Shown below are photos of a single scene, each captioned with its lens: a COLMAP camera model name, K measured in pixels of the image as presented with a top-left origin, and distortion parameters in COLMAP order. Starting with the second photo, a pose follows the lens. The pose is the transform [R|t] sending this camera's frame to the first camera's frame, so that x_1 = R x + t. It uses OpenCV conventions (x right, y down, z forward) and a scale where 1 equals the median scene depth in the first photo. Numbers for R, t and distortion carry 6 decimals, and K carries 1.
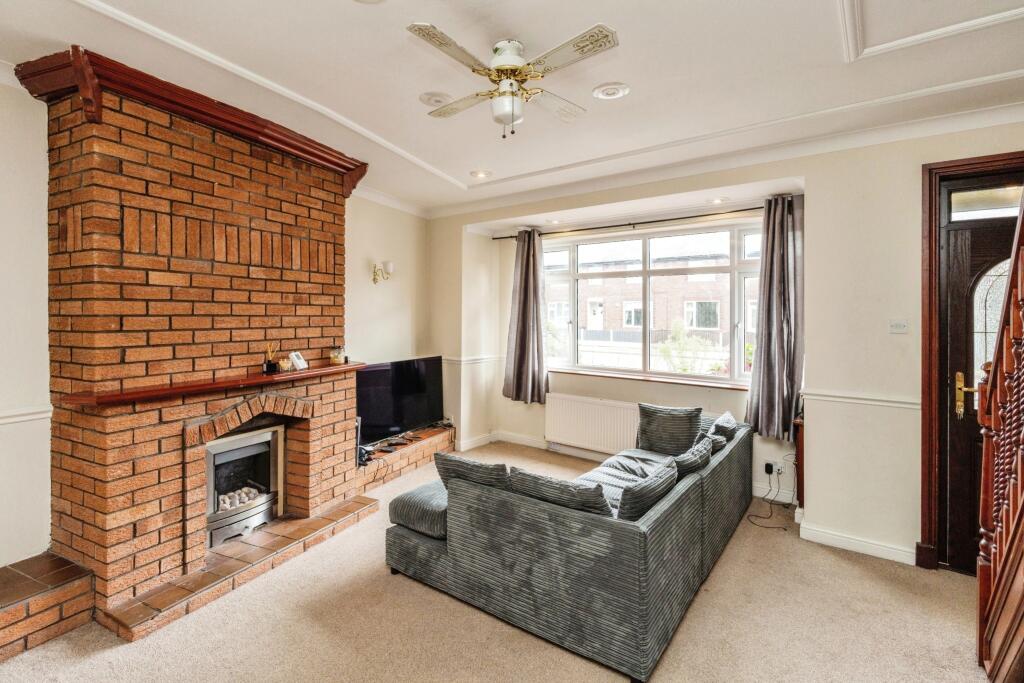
lens RADIAL K [[474.9, 0, 510.5], [0, 474.9, 312.7], [0, 0, 1]] dist [0.000225, -0.000114]
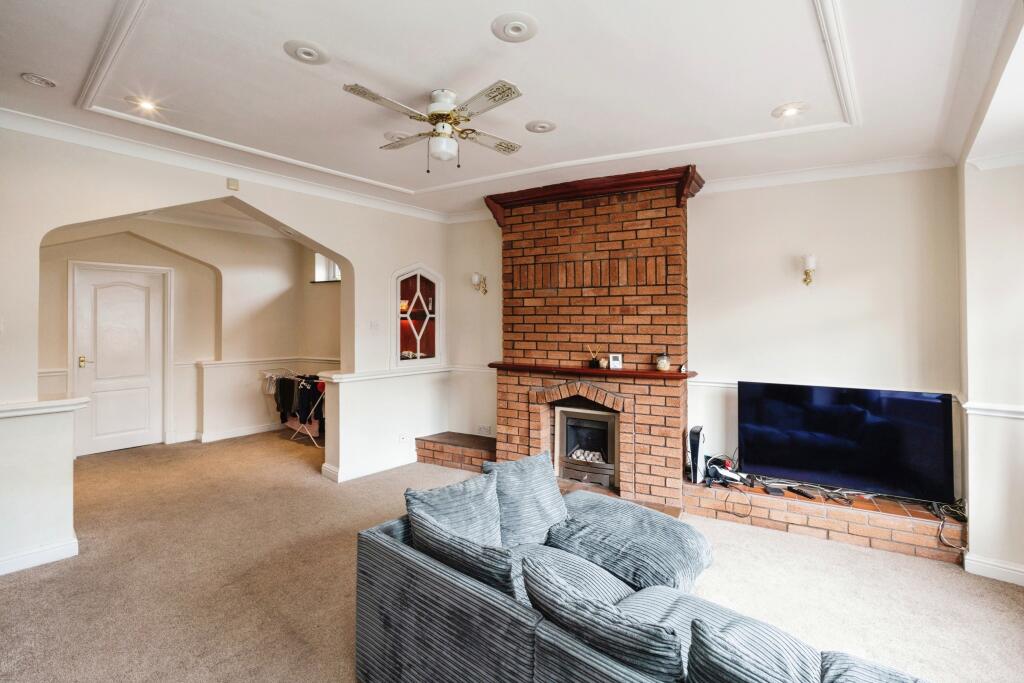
lens RADIAL K [[458.4, 0, 510.1], [0, 458.4, 322.2], [0, 0, 1]] dist [-0.000993, -0.000354]
pose [[-0.044595, -0.010642, -0.998948, 0.733388], [-0.001561, 0.999943, -0.010583, 0.014314], [0.999004, 0.001087, -0.044609, 0.790431]]
